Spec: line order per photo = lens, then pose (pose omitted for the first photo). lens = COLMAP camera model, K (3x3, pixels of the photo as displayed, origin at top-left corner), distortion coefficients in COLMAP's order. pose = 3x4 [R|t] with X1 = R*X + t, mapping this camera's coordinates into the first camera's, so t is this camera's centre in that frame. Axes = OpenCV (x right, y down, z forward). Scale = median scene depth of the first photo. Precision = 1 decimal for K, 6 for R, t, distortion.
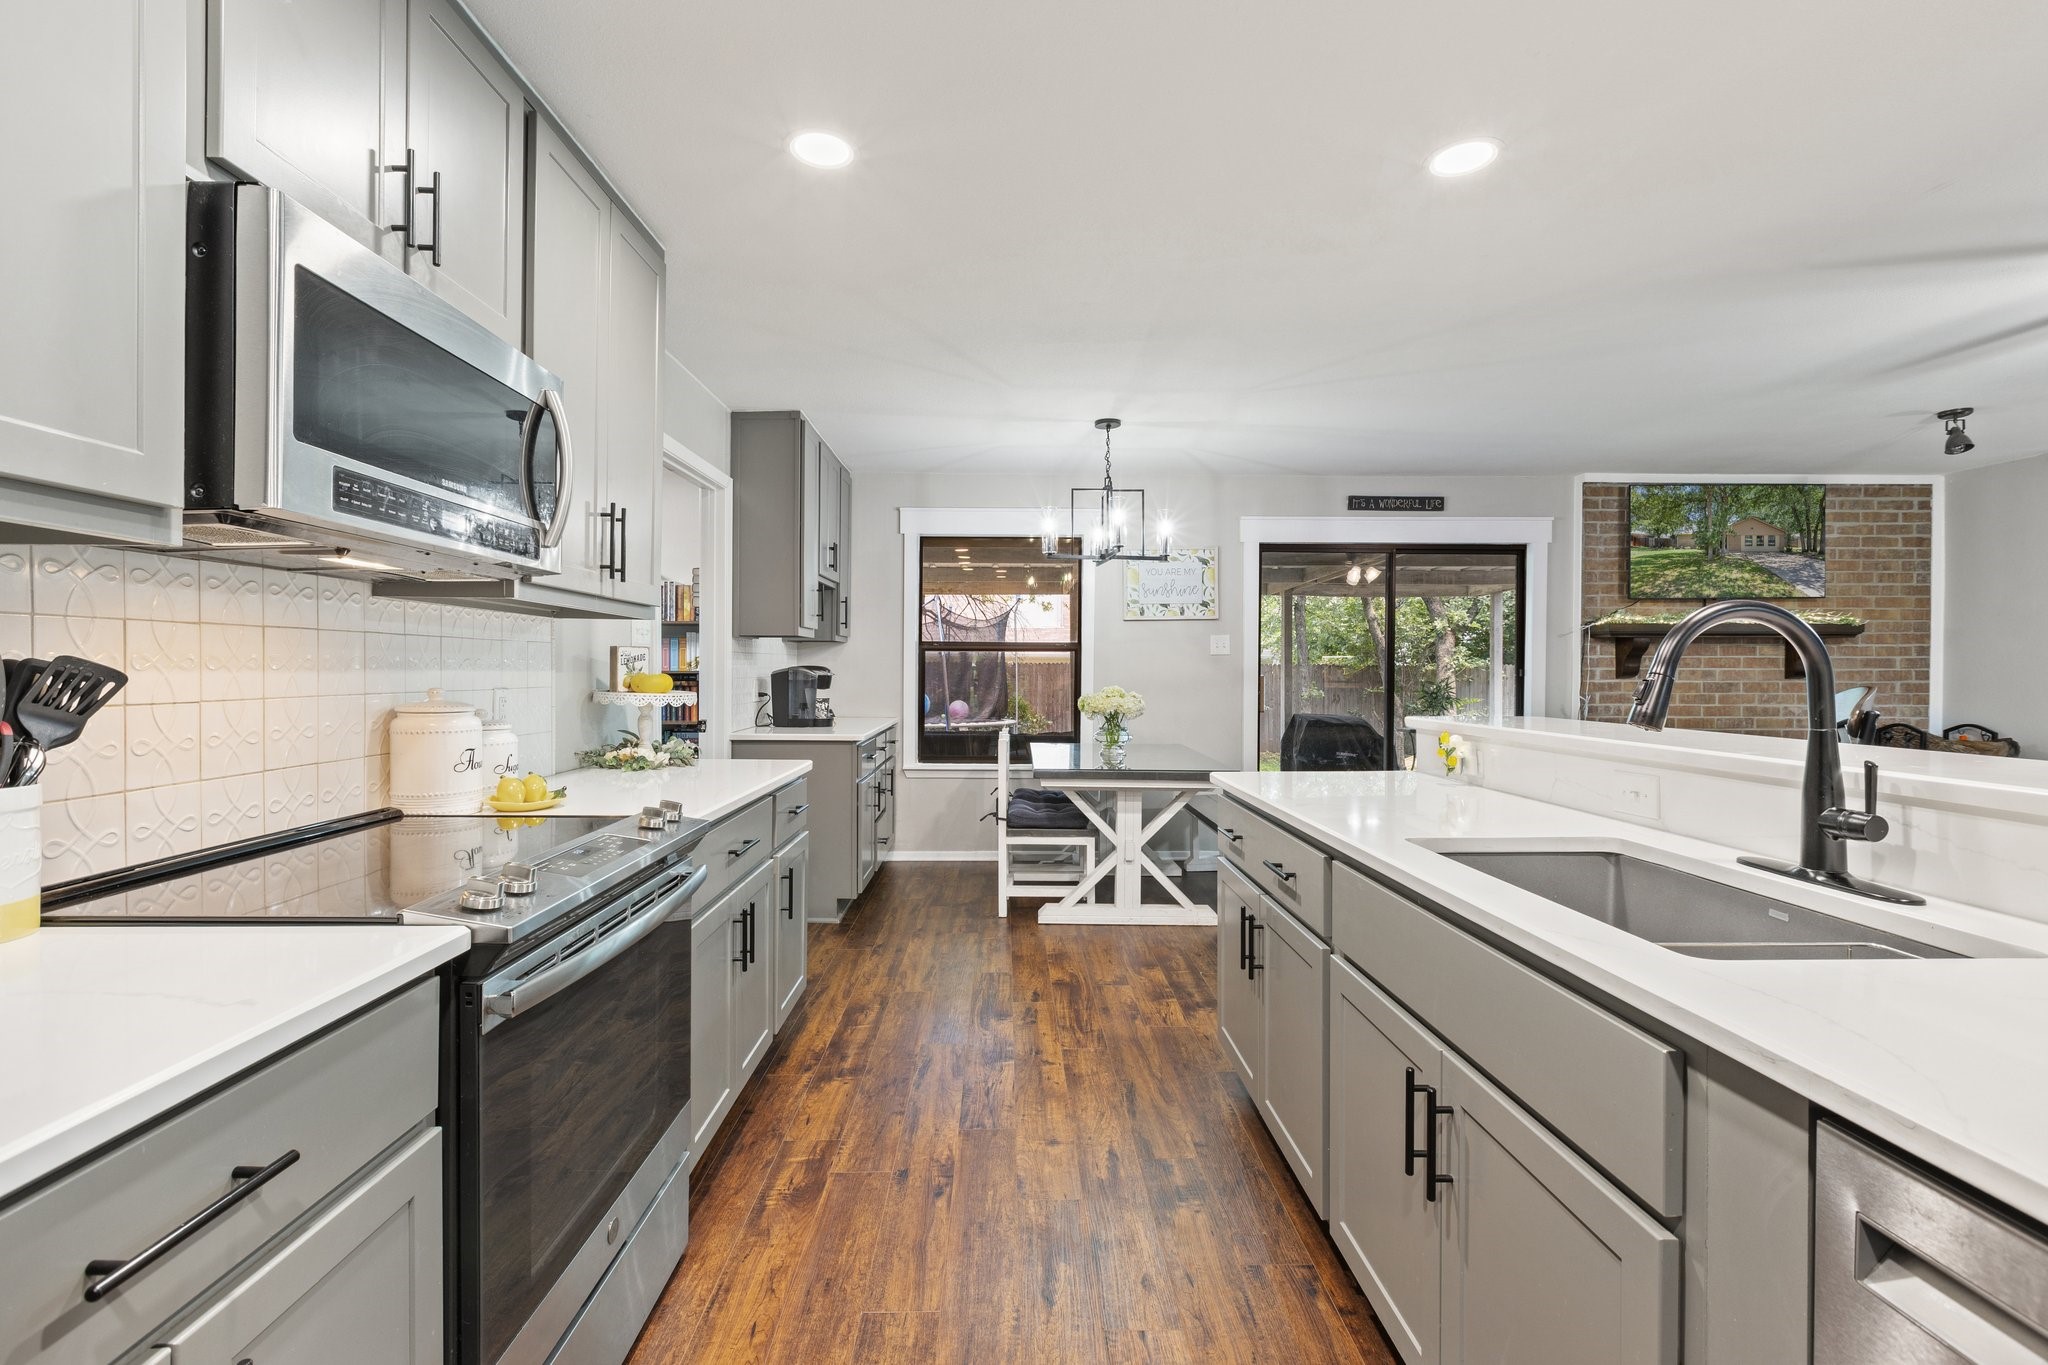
lens RADIAL K [[913.8, 0, 1017.0], [0, 913.8, 672.8], [0, 0, 1]] dist [0.008520, 0.000918]
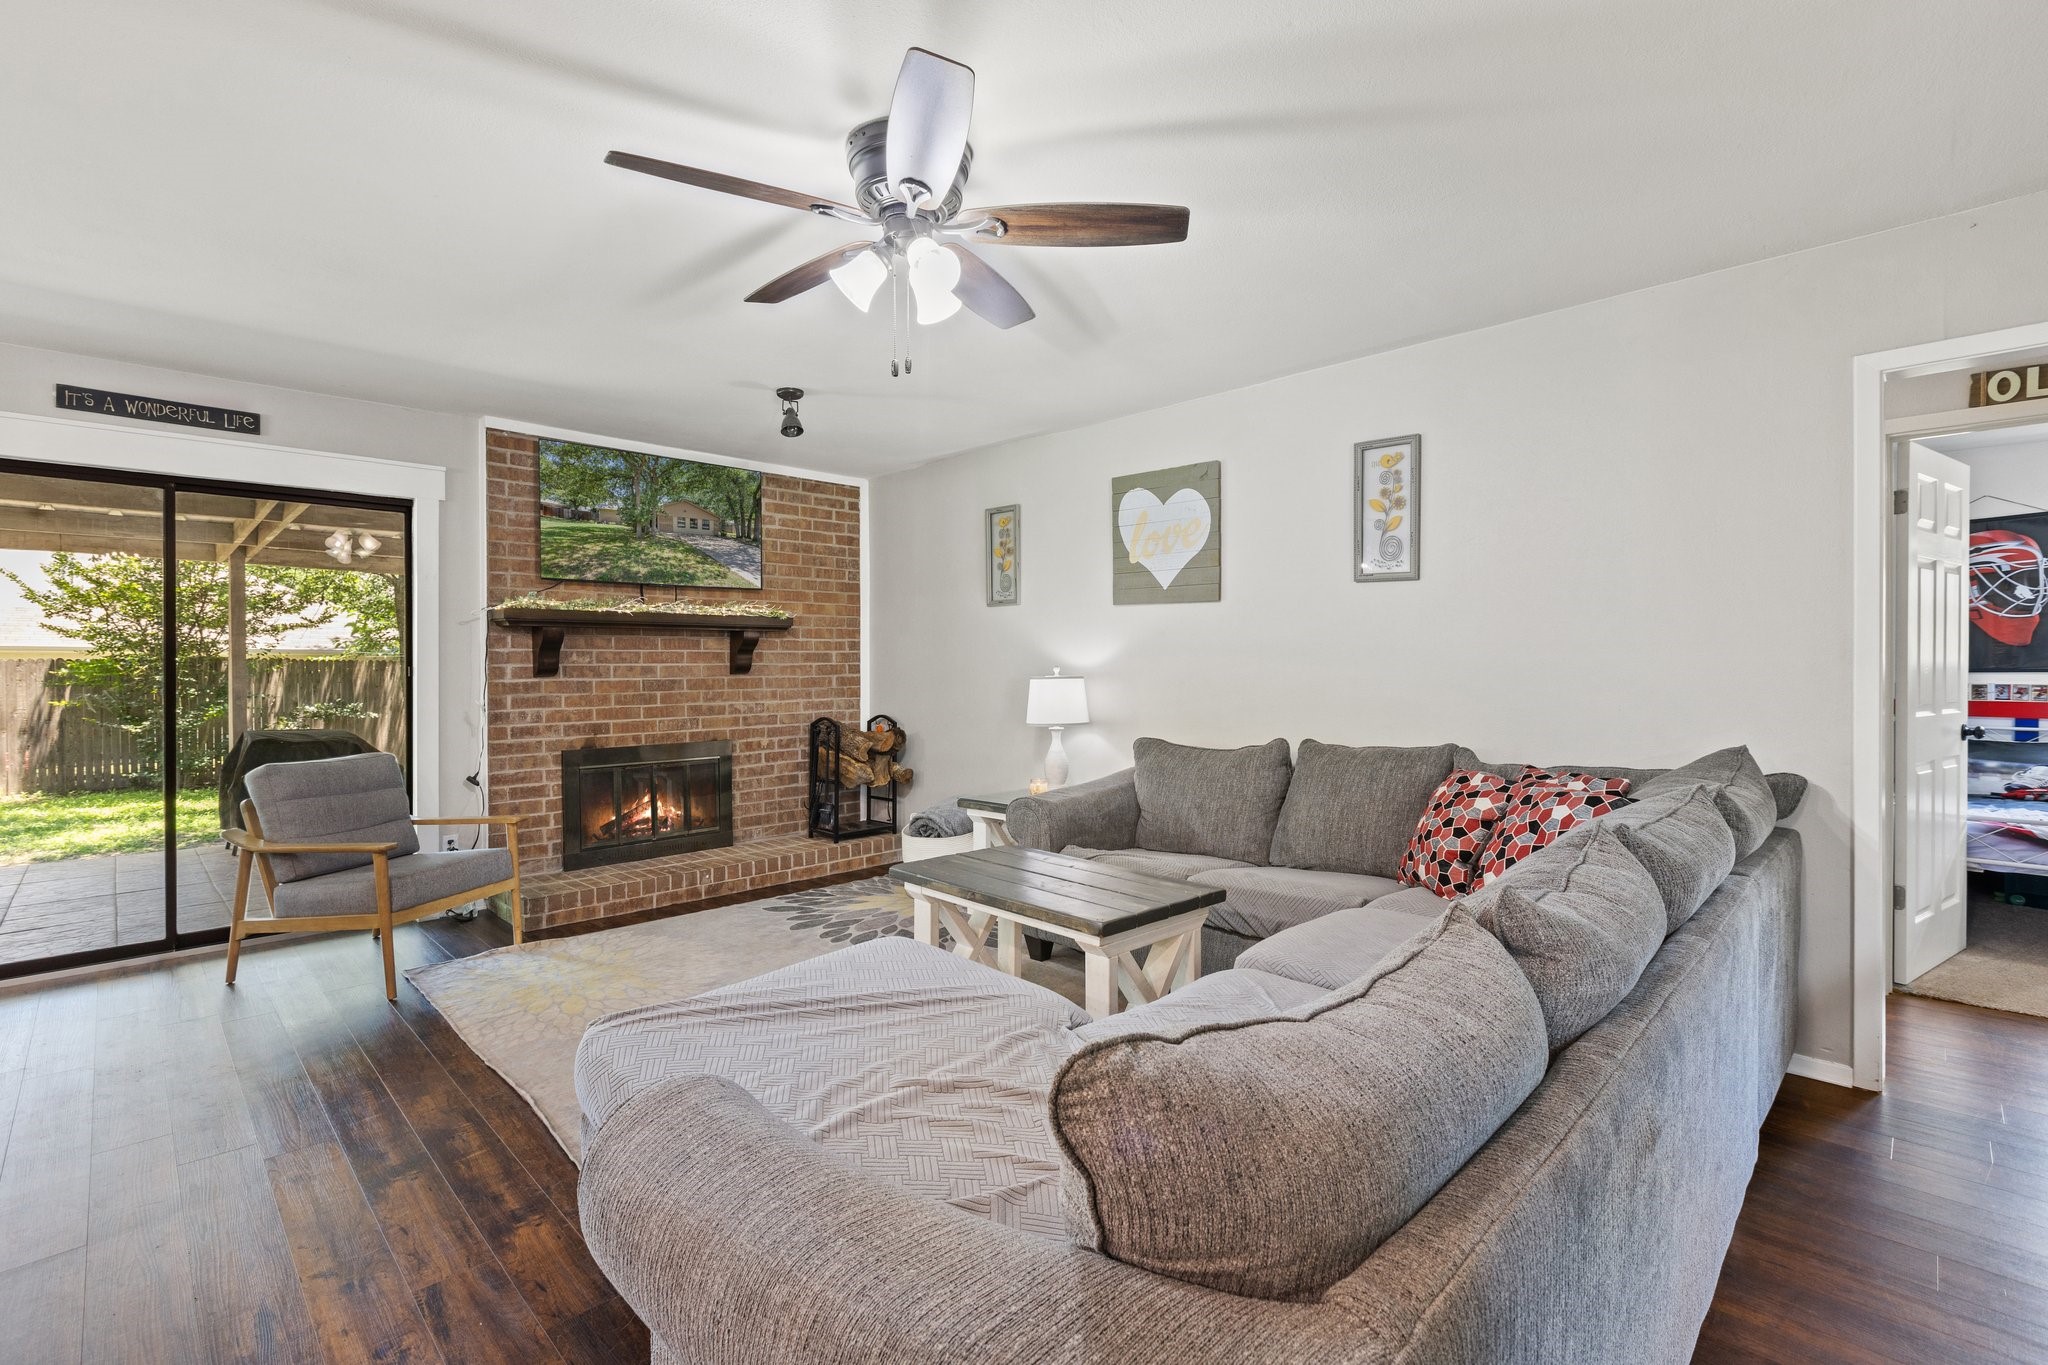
lens RADIAL K [[913.8, 0, 997.0], [0, 913.8, 665.0], [0, 0, 1]] dist [0.008520, 0.000918]
pose [[0.740089, -0.007495, 0.672467, 0.411672], [0.008045, 0.999965, 0.002292, -0.003022], [-0.672461, 0.003714, 0.740123, 0.126333]]
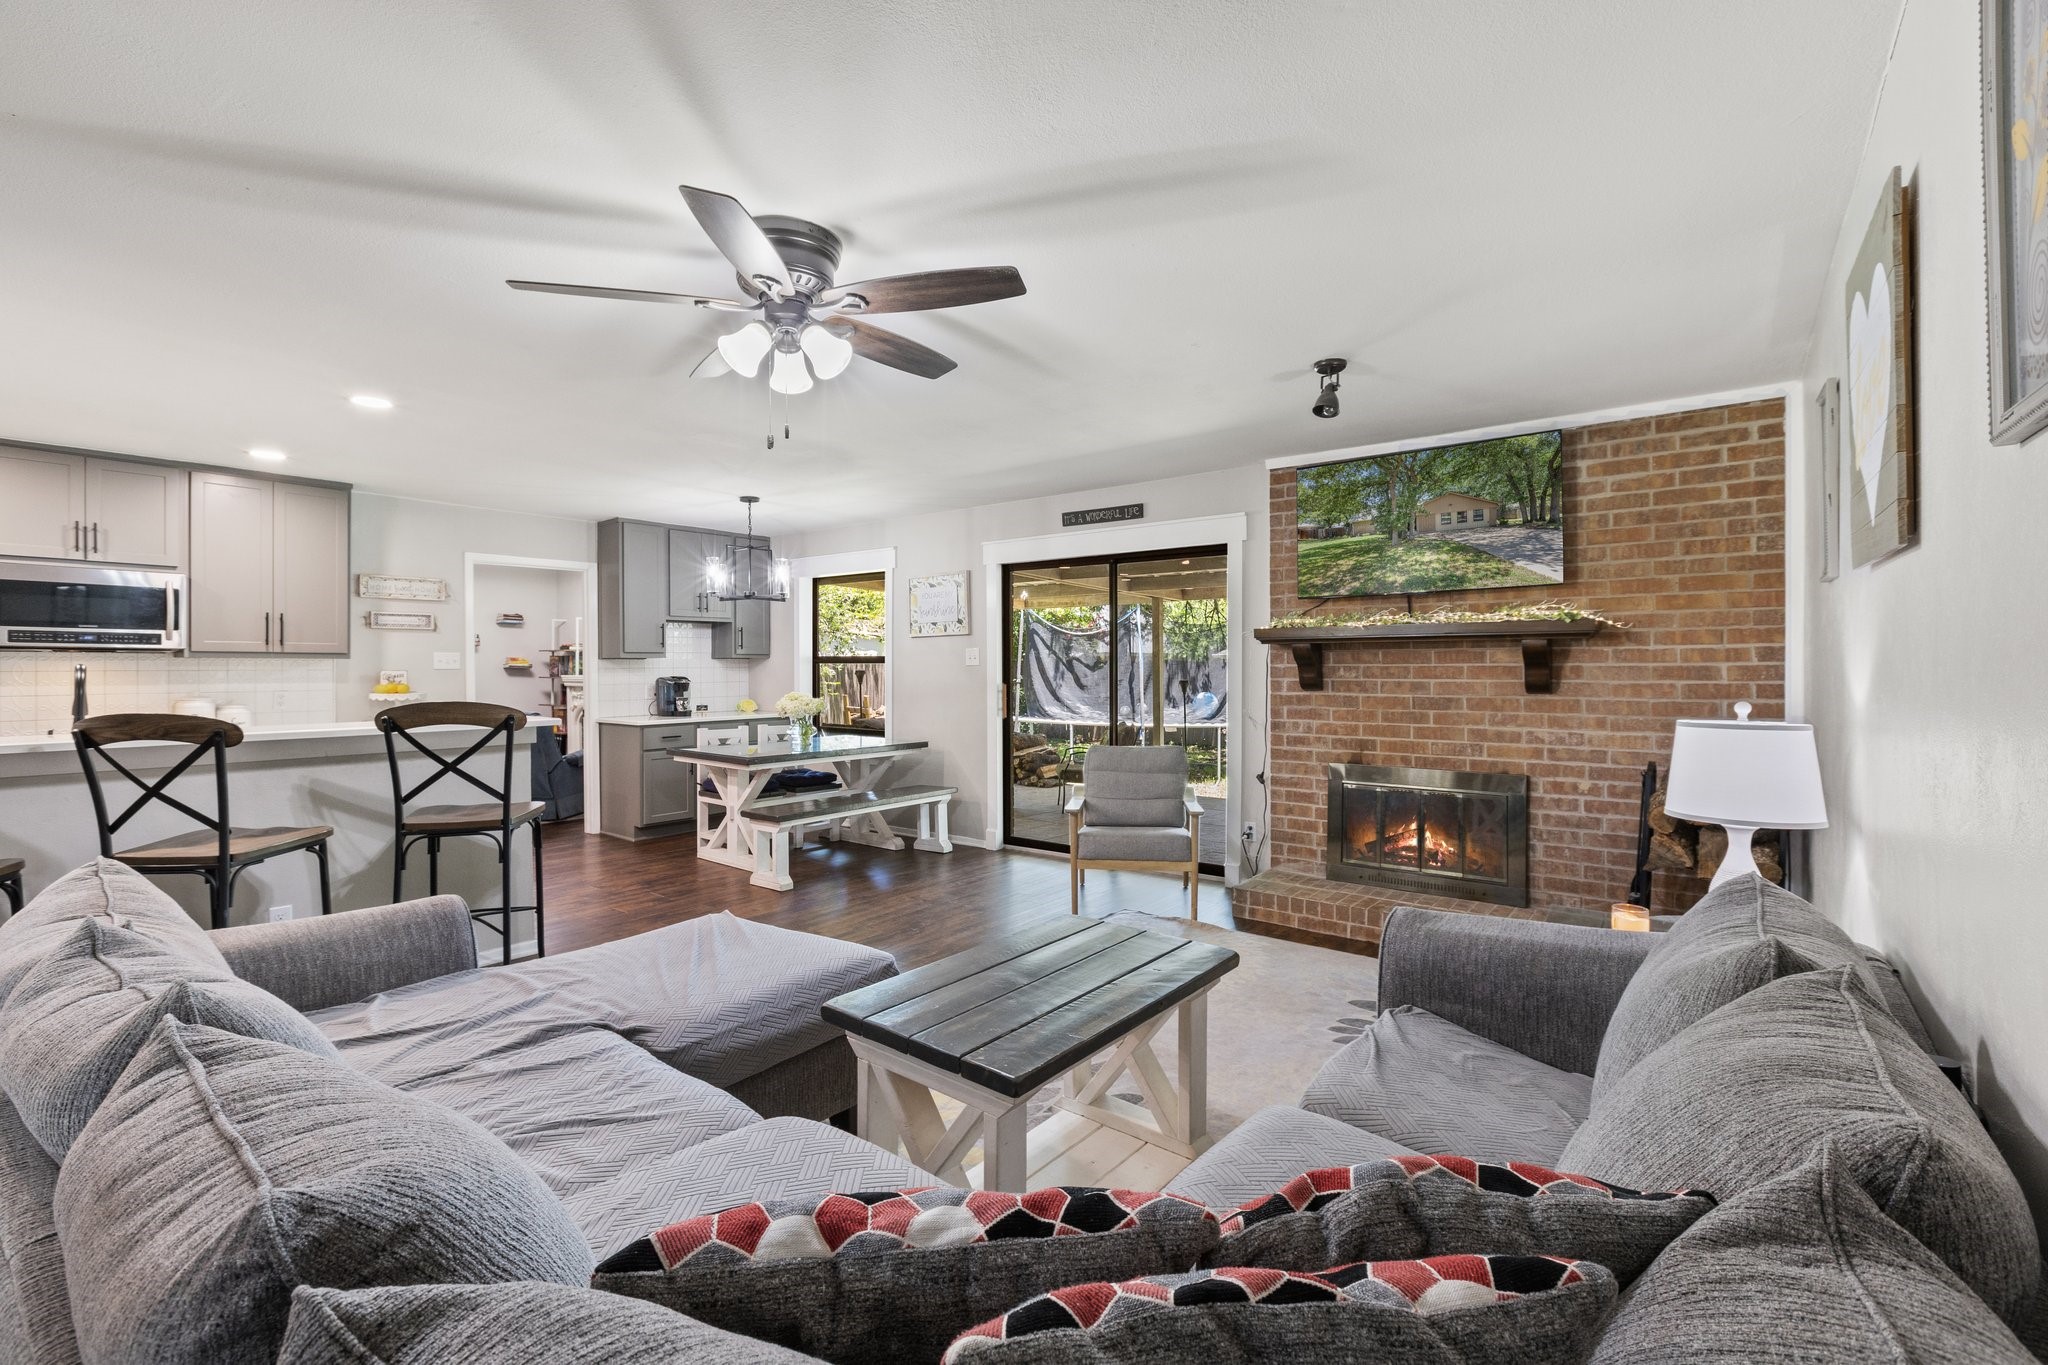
lens RADIAL K [[913.8, 0, 1054.5], [0, 913.8, 671.7], [0, 0, 1]] dist [0.008520, 0.000918]
pose [[0.779406, -0.000331, -0.626519, 1.009598], [0.003223, 0.999989, 0.003481, -0.015410], [0.626510, -0.004732, 0.779399, 0.175705]]
